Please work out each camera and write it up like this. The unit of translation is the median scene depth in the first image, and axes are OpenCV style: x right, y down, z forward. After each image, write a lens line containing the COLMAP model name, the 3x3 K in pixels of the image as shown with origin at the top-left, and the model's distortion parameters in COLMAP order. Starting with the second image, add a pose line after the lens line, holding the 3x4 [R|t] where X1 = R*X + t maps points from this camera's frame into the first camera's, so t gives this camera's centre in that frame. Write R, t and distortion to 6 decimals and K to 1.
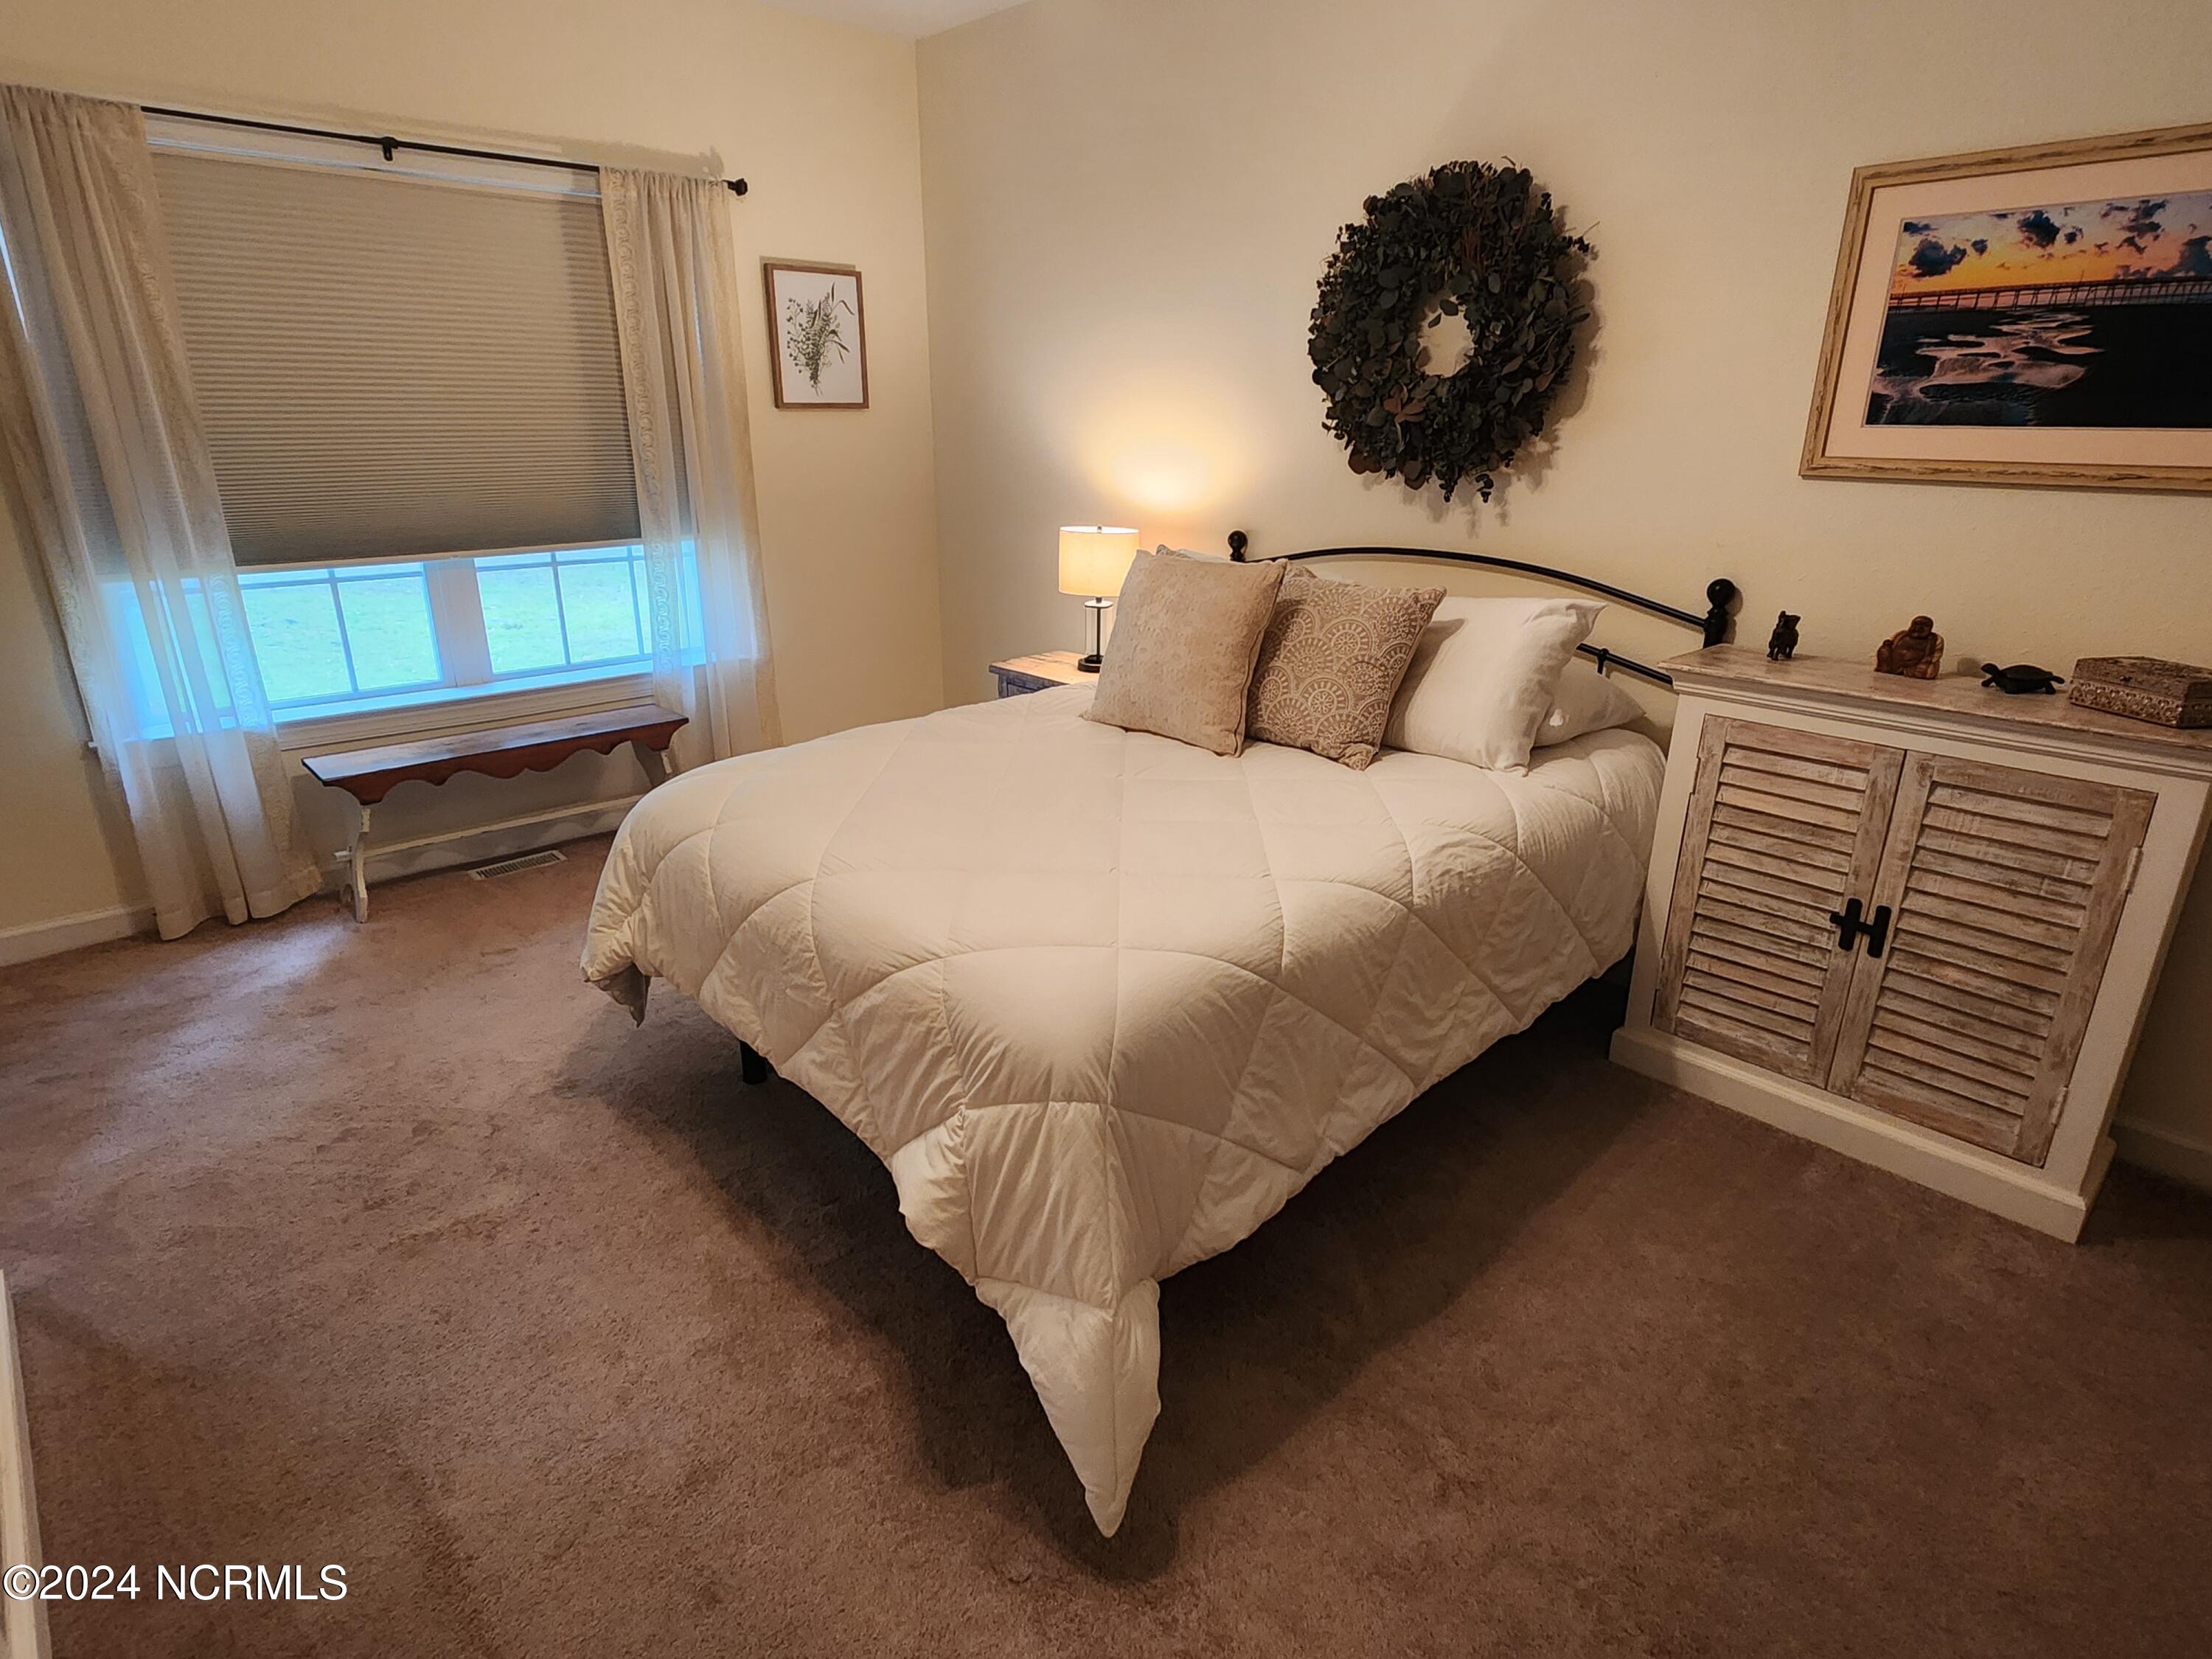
lens RADIAL K [[1197.1, 0, 1116.2], [0, 1197.1, 827.0], [0, 0, 1]] dist [0.001827, 0.000623]
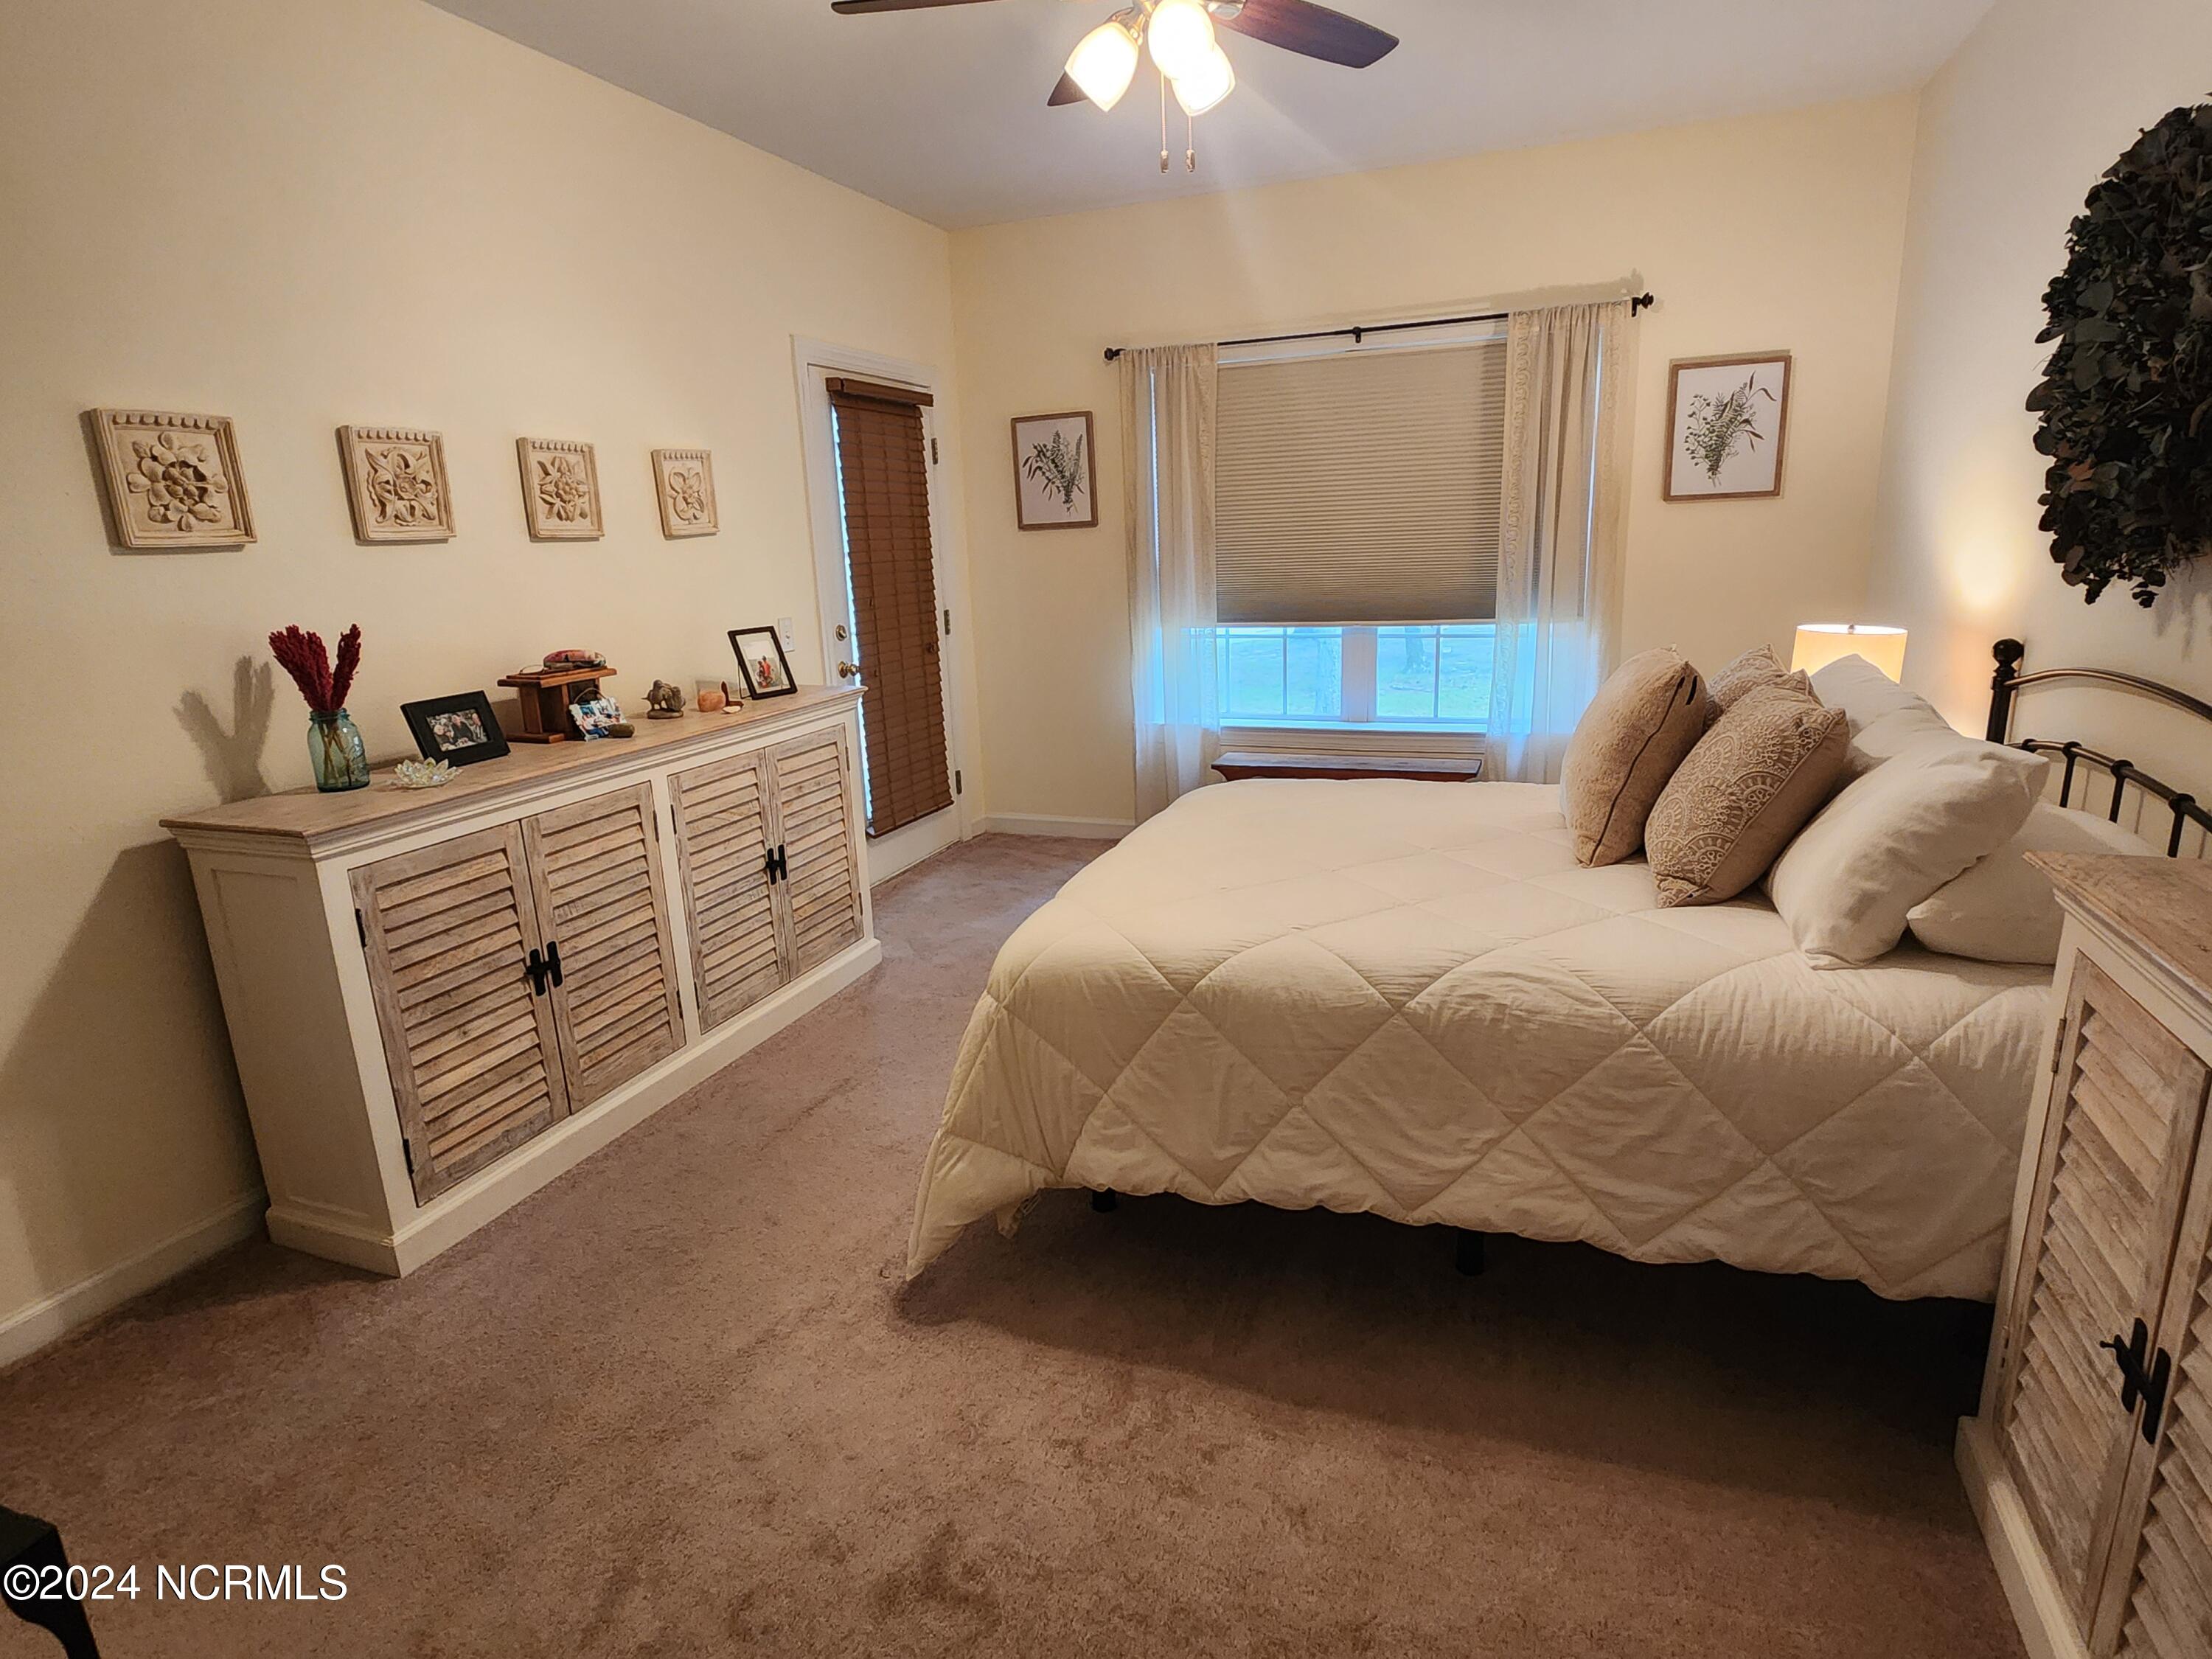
lens RADIAL K [[1197.1, 0, 1114.8], [0, 1197.1, 834.6], [0, 0, 1]] dist [0.001827, 0.000623]
pose [[0.434326, 0.199854, -0.878305, 0.558930], [-0.257522, 0.961927, 0.091536, -0.055163], [0.863159, 0.186426, 0.469257, 0.191637]]
